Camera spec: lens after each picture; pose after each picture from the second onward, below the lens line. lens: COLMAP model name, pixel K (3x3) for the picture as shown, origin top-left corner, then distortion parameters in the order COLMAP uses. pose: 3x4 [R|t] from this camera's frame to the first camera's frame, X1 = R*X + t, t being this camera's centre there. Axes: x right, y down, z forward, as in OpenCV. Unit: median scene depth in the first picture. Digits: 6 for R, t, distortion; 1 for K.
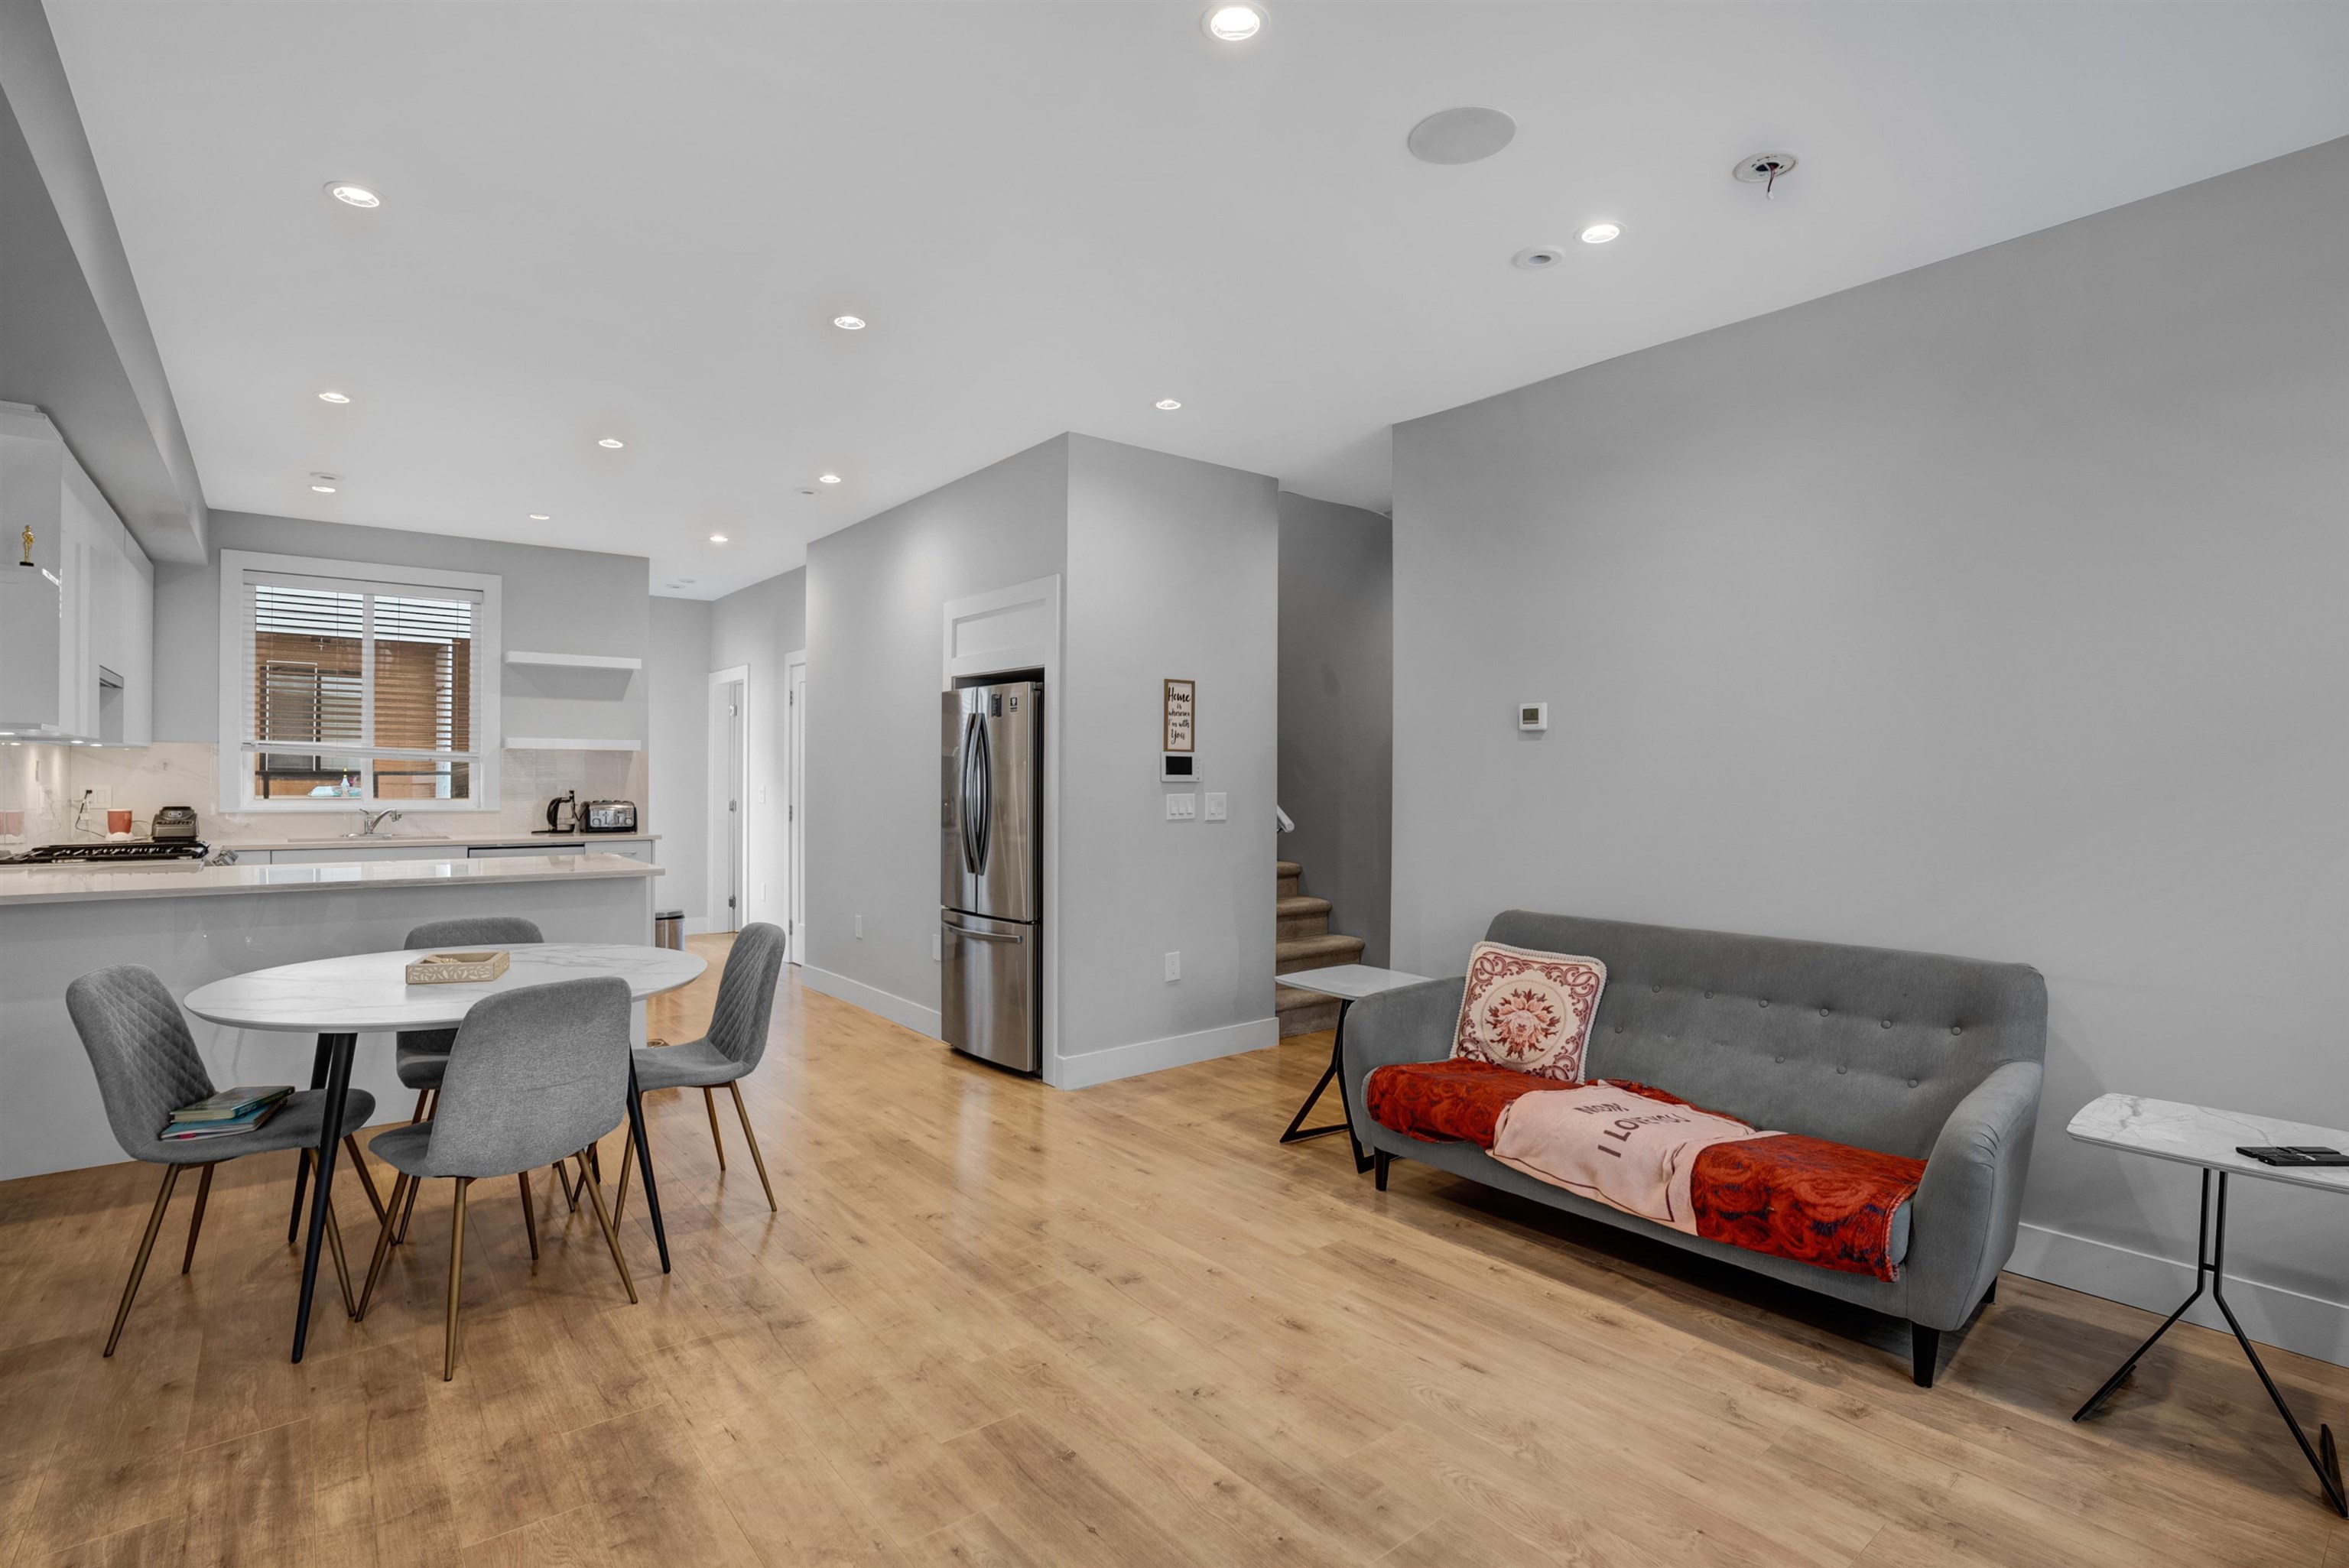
lens RADIAL K [[1118.4, 0, 1169.2], [0, 1118.4, 776.3], [0, 0, 1]] dist [-0.073126, 0.027591]
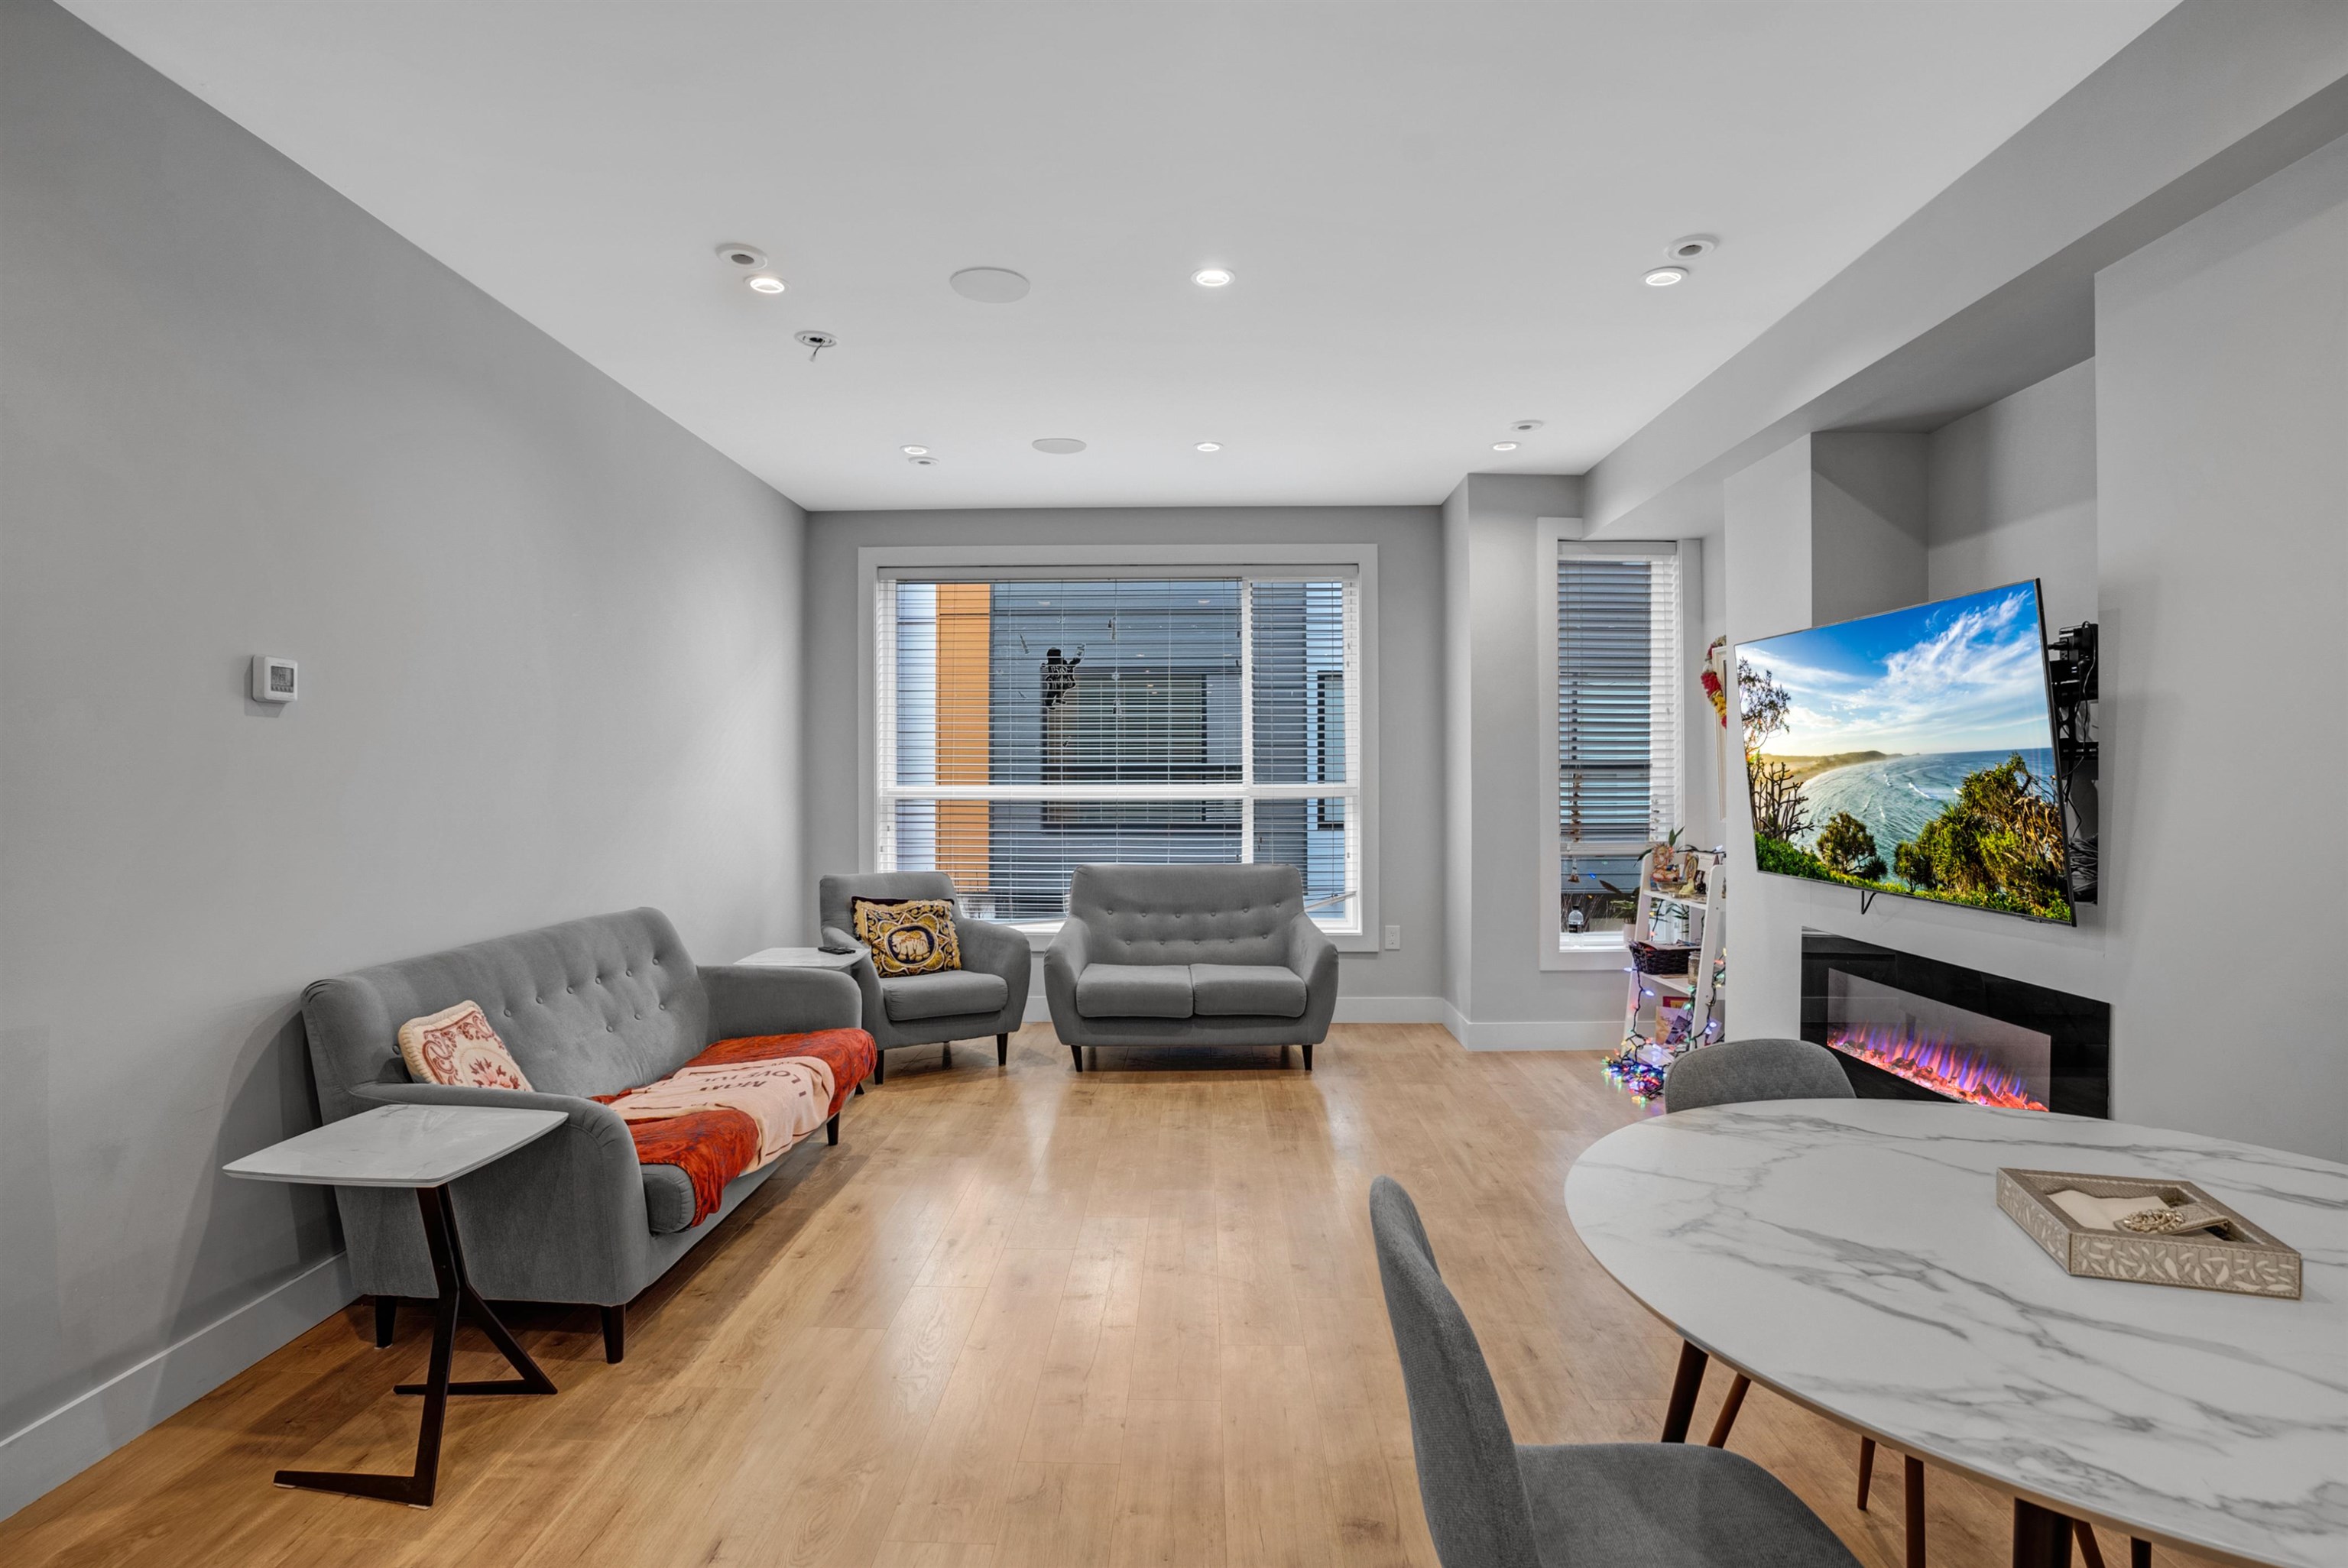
lens RADIAL K [[1138.6, 0, 1172.1], [0, 1138.6, 773.8], [0, 0, 1]] dist [-0.069432, 0.030134]
pose [[-0.763488, 0.000458, 0.645822, -0.375951], [-0.003321, 0.999984, -0.004636, 0.001586], [-0.645814, -0.005685, -0.763474, 0.921521]]
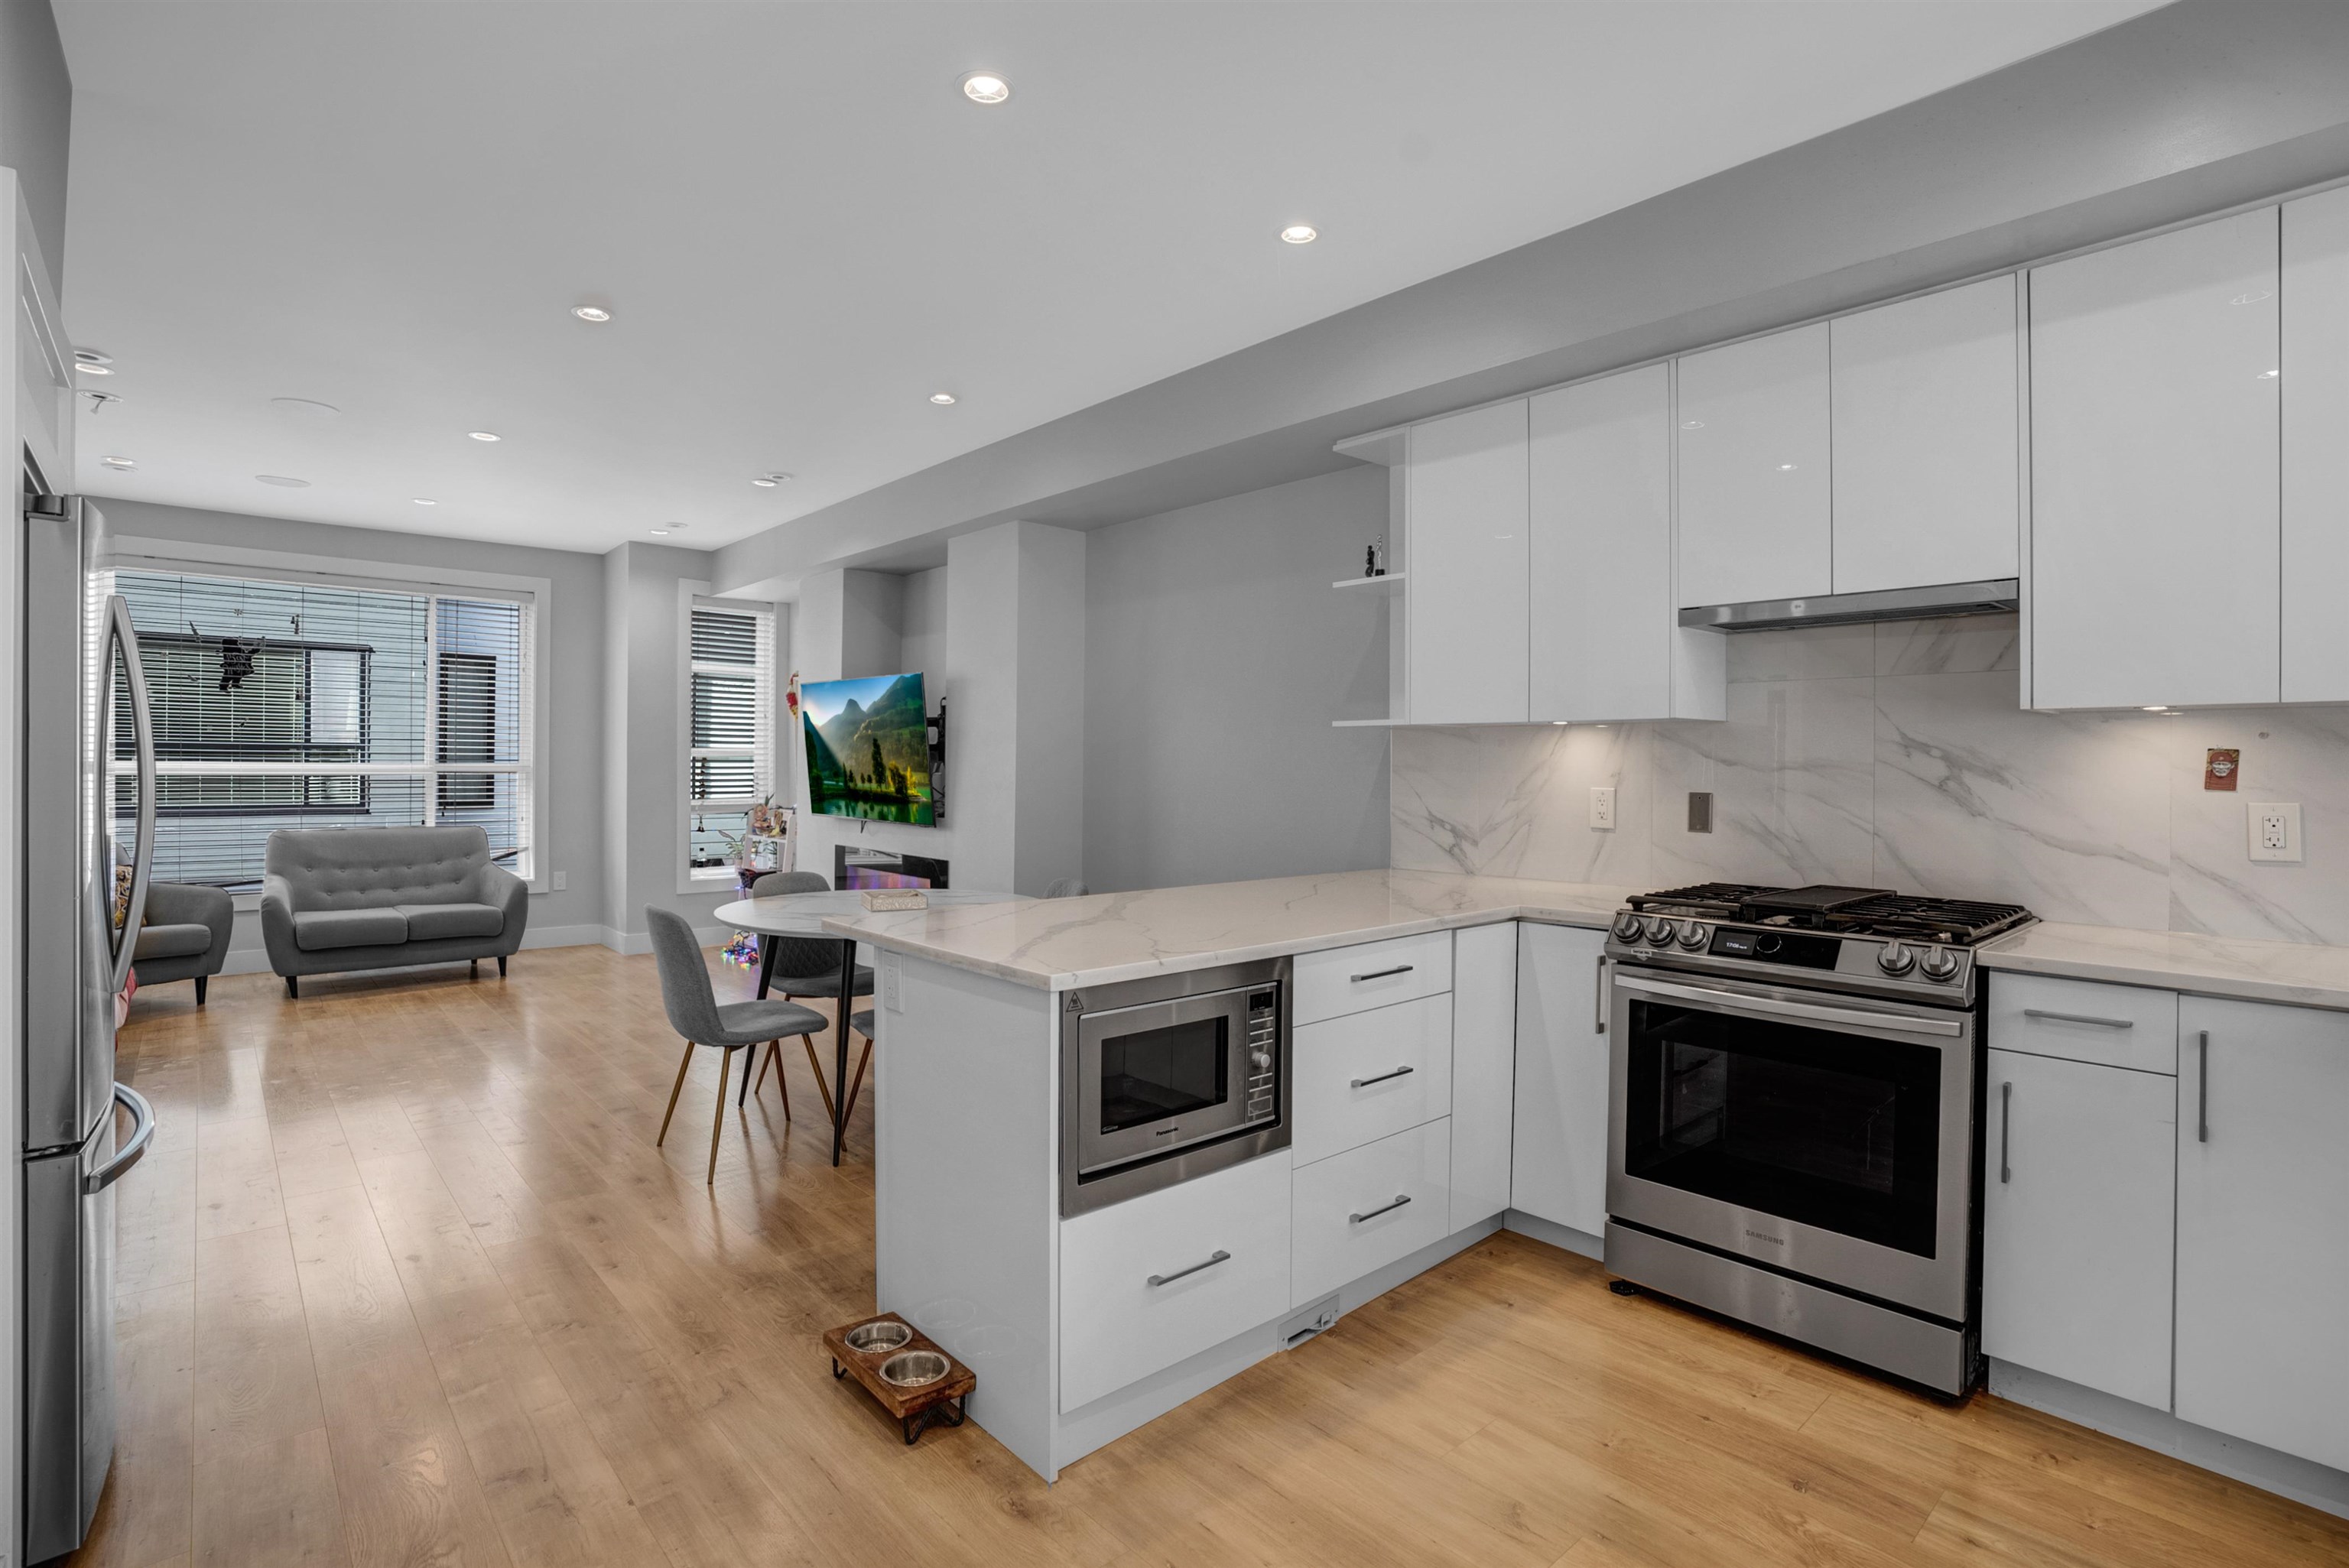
lens RADIAL K [[1139.1, 0, 1172.6], [0, 1139.1, 773.8], [0, 0, 1]] dist [-0.069432, 0.030134]
pose [[-0.998746, -0.012030, -0.048593, -0.547745], [-0.012370, 0.999901, 0.006714, -0.000808], [0.048507, 0.007307, -0.998796, 1.435999]]
